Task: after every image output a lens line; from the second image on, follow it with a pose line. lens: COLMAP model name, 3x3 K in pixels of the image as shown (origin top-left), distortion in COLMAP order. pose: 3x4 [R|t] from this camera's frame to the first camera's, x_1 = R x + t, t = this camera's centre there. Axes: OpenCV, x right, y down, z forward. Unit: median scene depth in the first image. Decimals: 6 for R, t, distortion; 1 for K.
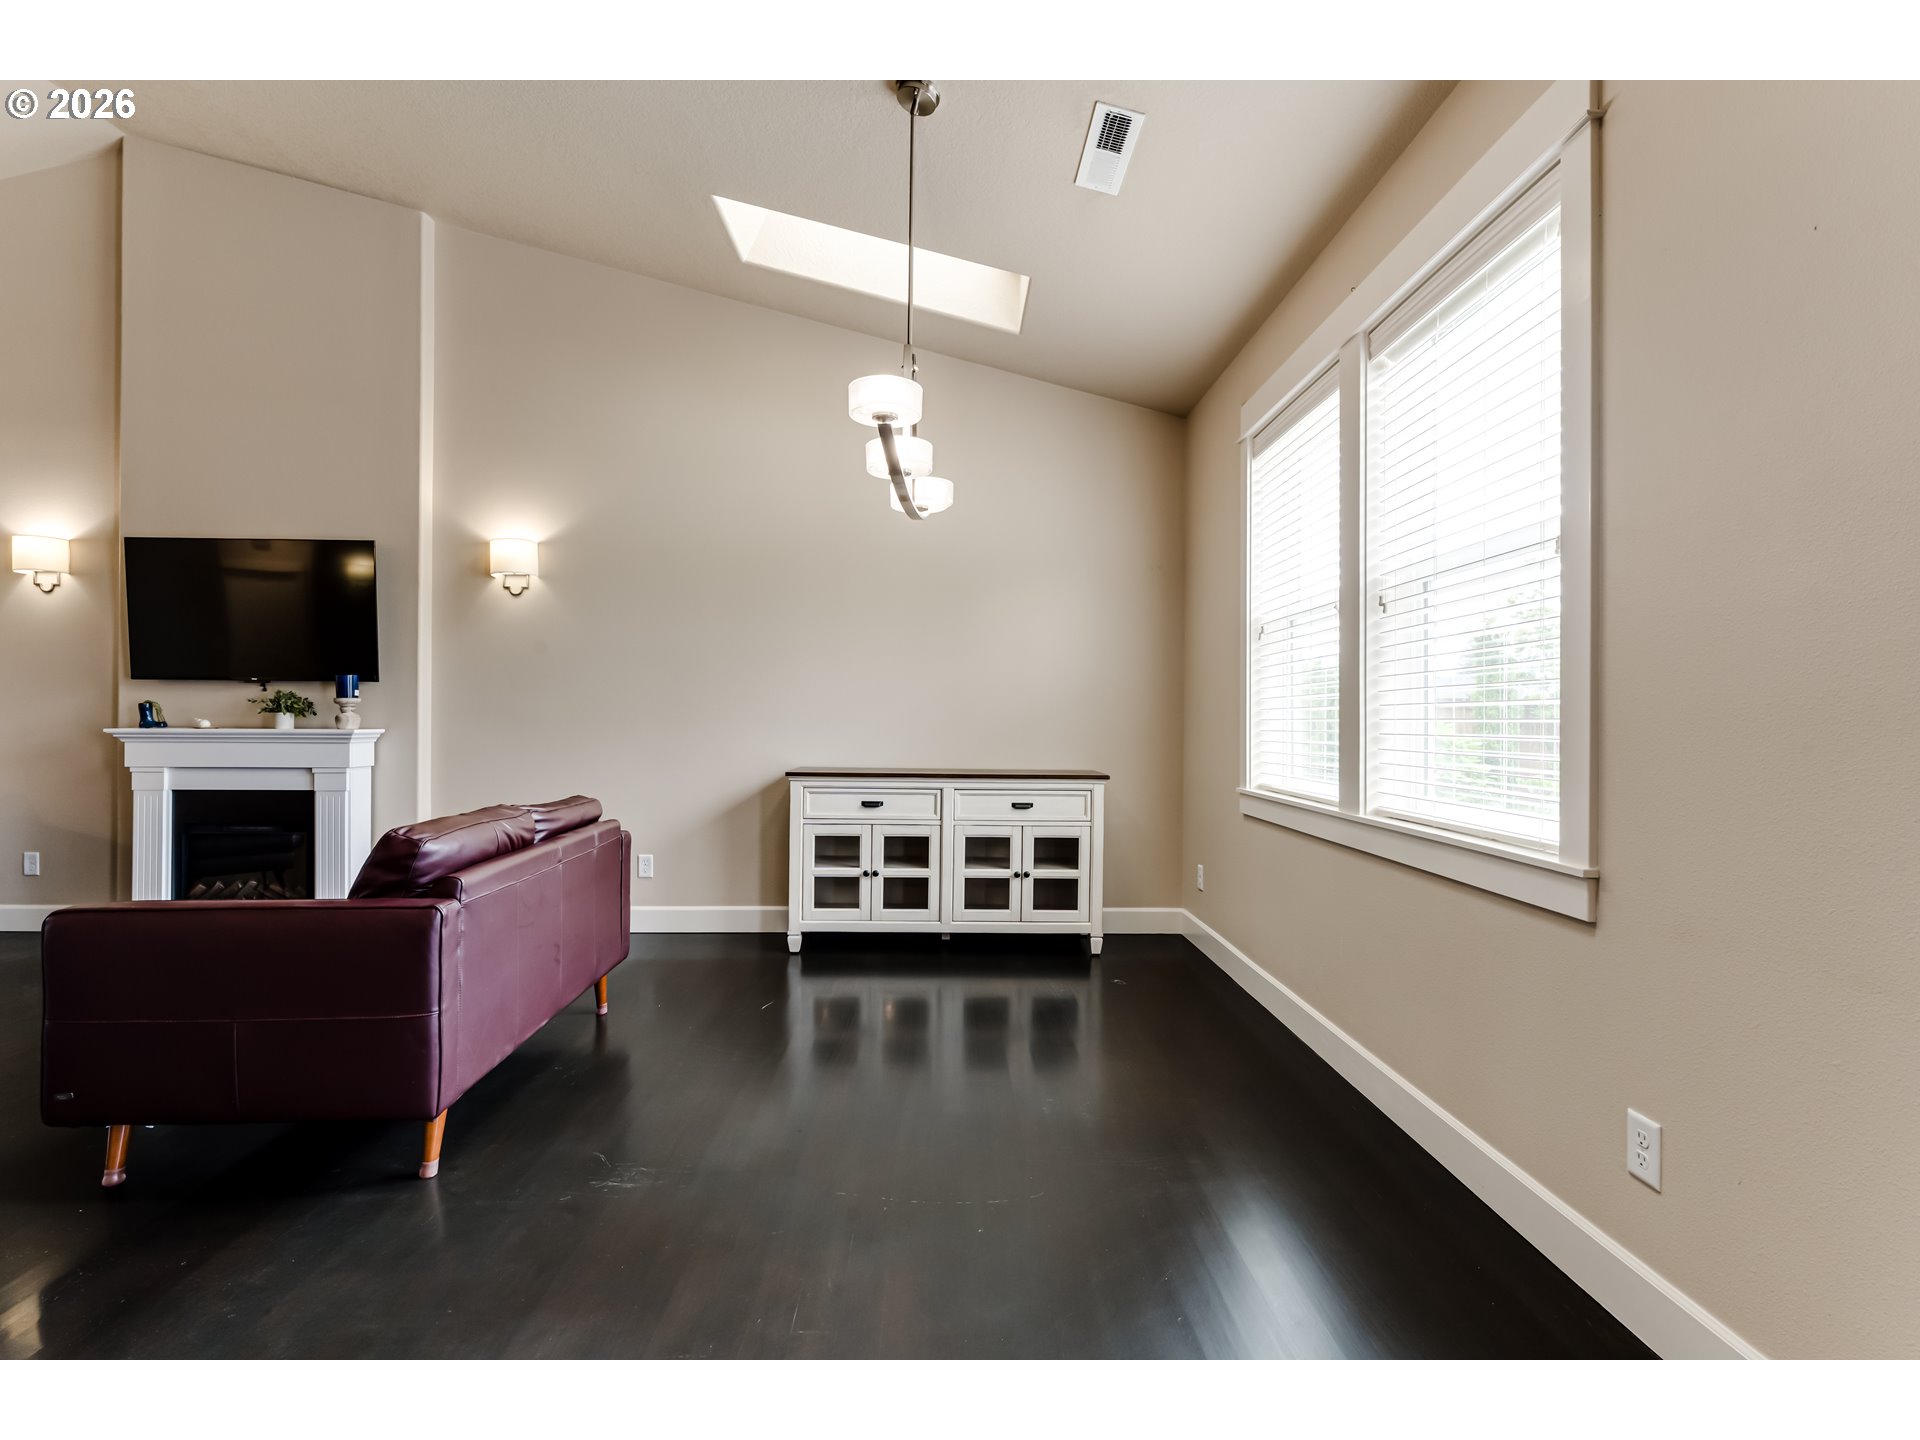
lens RADIAL K [[902.6, 0, 960.0], [0, 902.6, 720.0], [0, 0, 1]] dist [-0.002974, -0.000327]
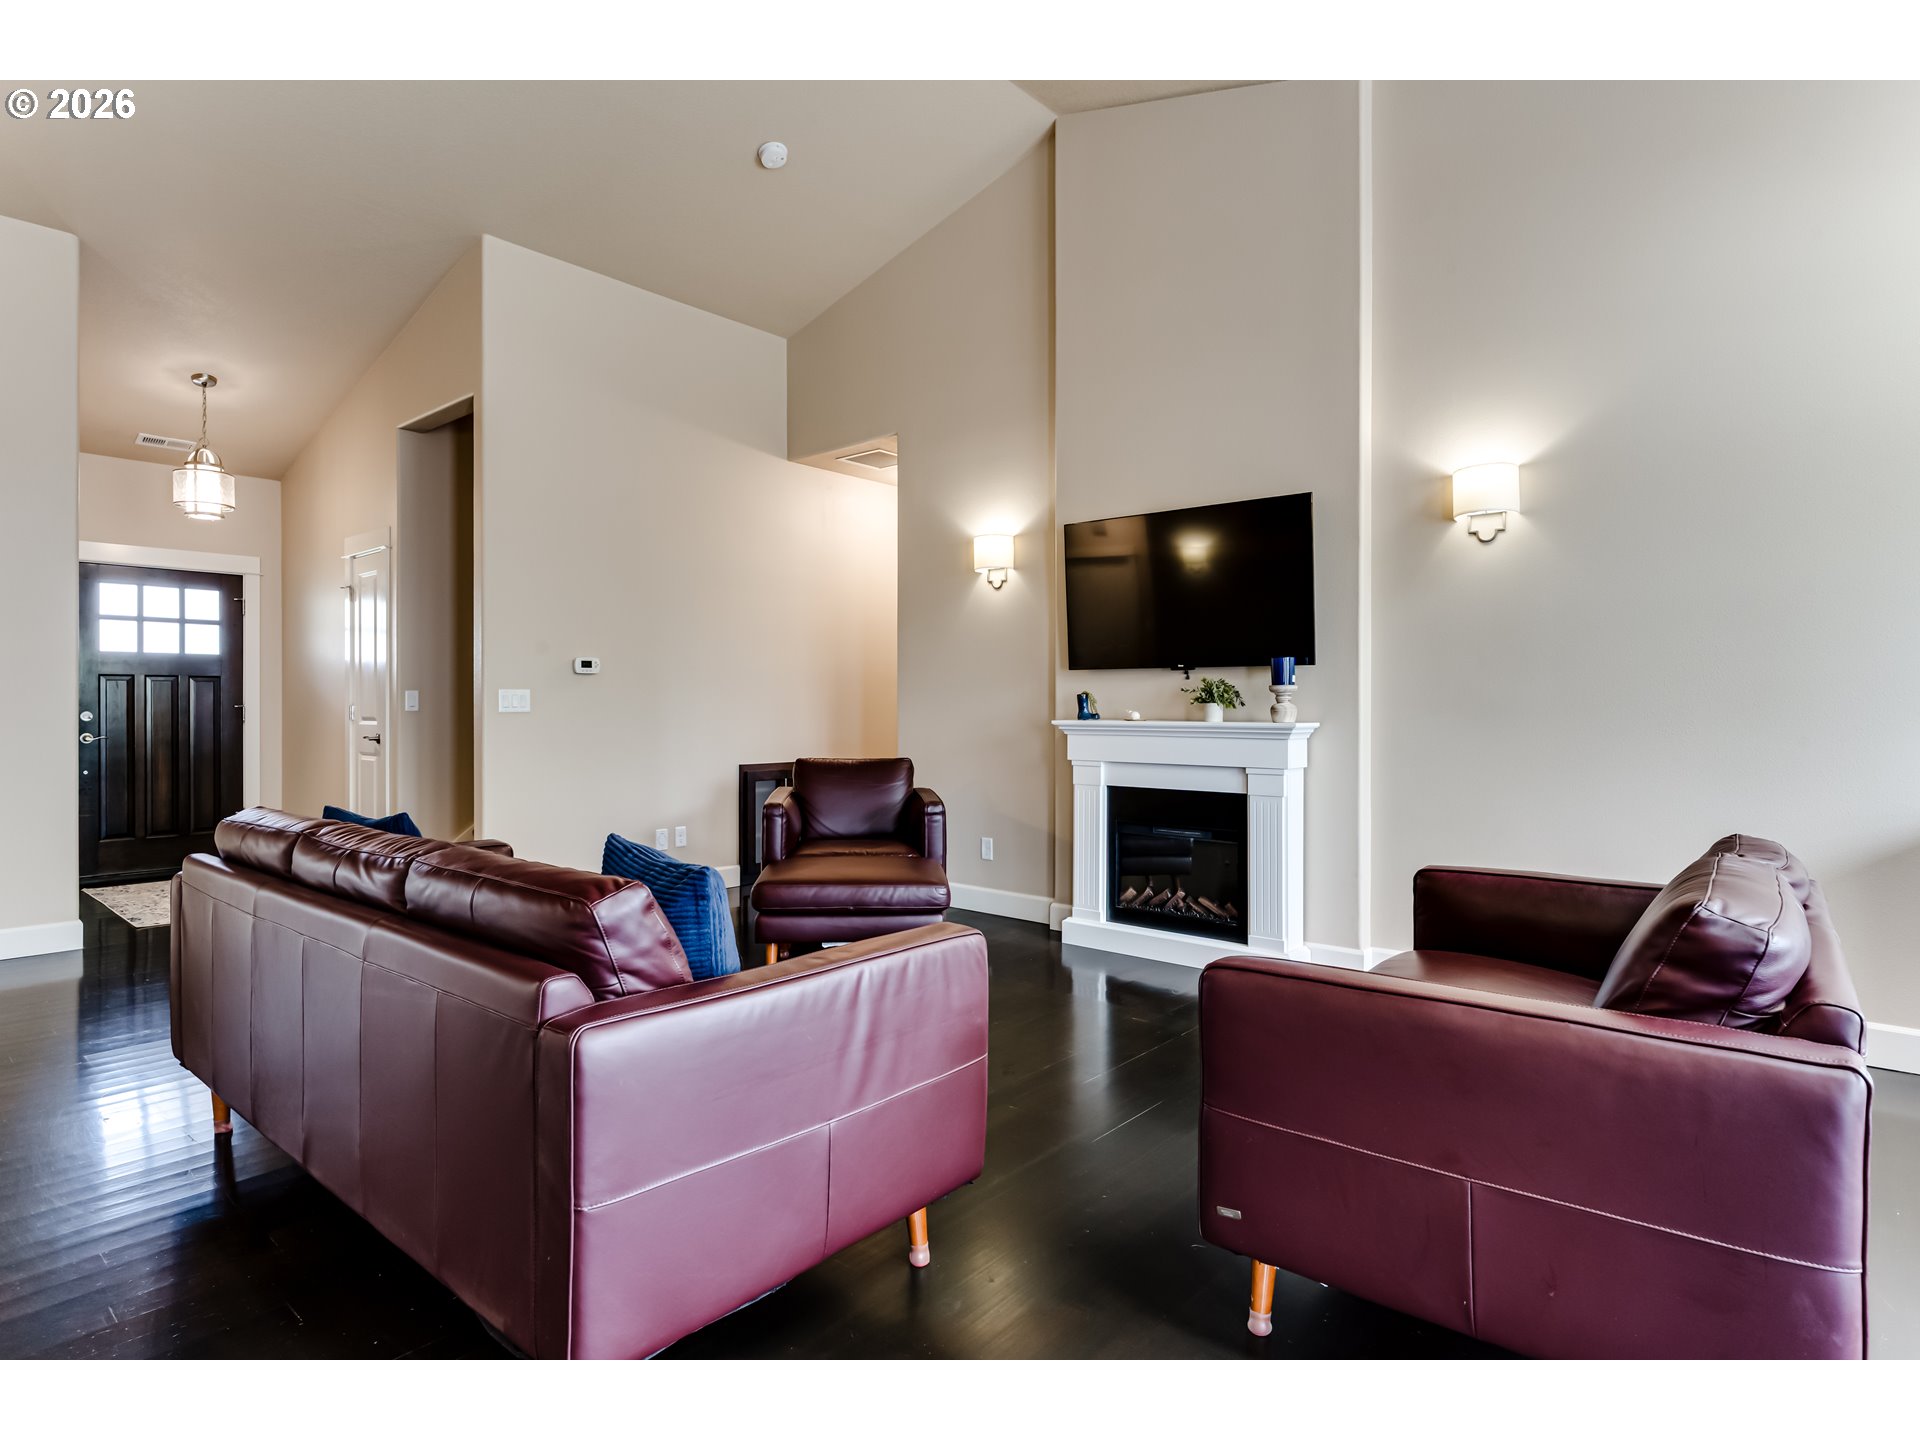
lens RADIAL K [[1025.4, 0, 959.6], [0, 1025.4, 708.6], [0, 0, 1]] dist [-0.000299, 0.001129]
pose [[0.743936, -0.002829, -0.668244, -0.267789], [0.002356, 0.999996, -0.001611, -0.001867], [0.668246, -0.000376, 0.743940, 0.094652]]
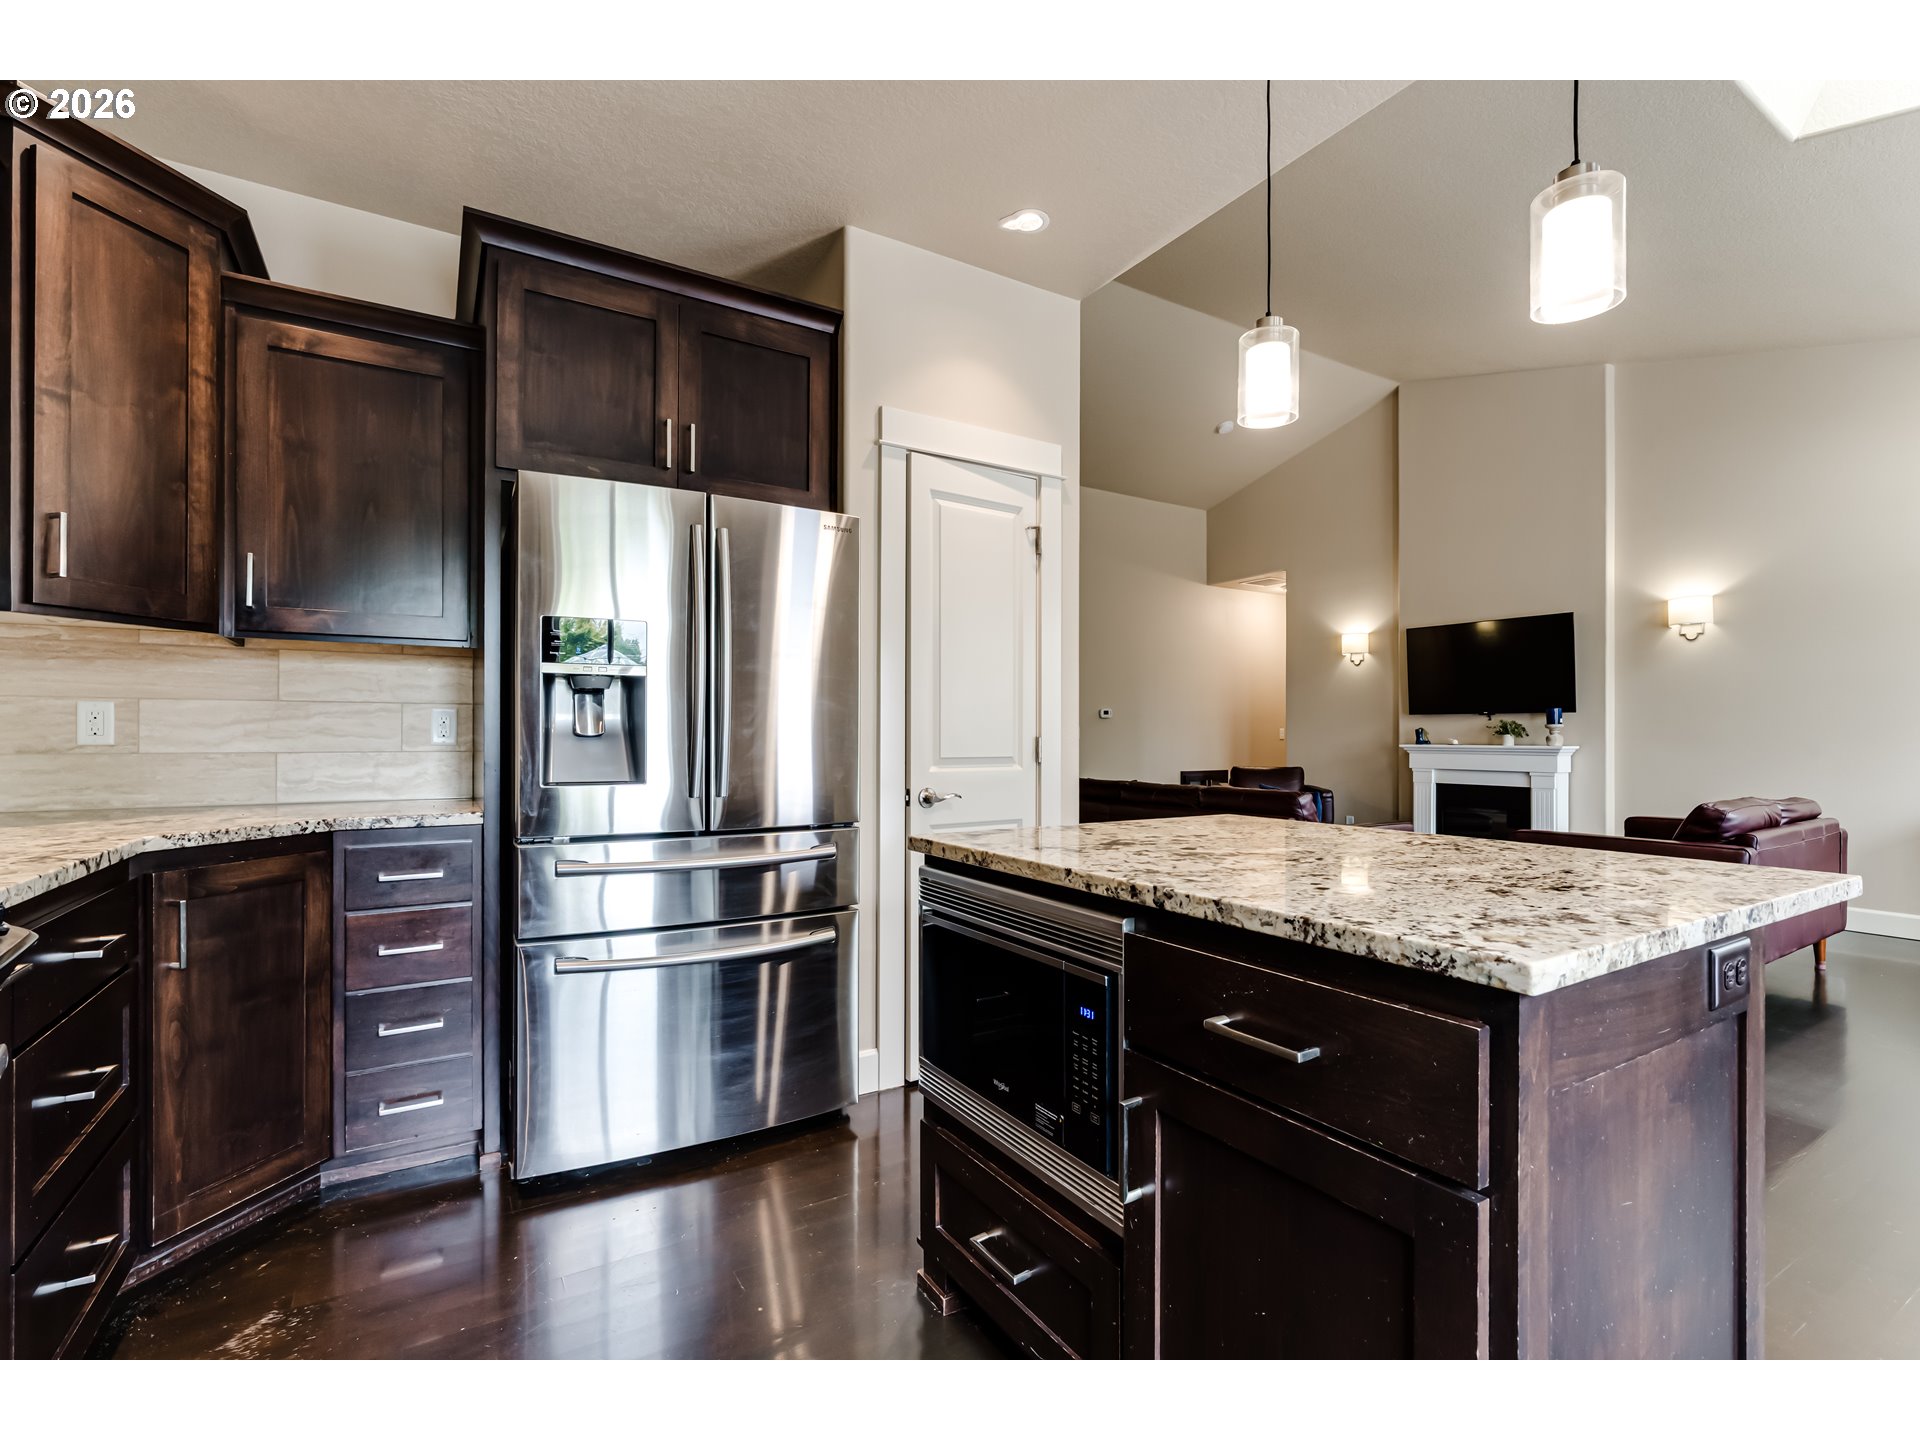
lens RADIAL K [[882.7, 0, 958.3], [0, 882.7, 731.6], [0, 0, 1]] dist [-0.005322, 0.000767]
pose [[0.509329, -0.007807, -0.860536, 0.043127], [-0.000216, 0.999958, -0.009199, 0.000512], [0.860572, 0.004871, 0.509306, -0.527668]]
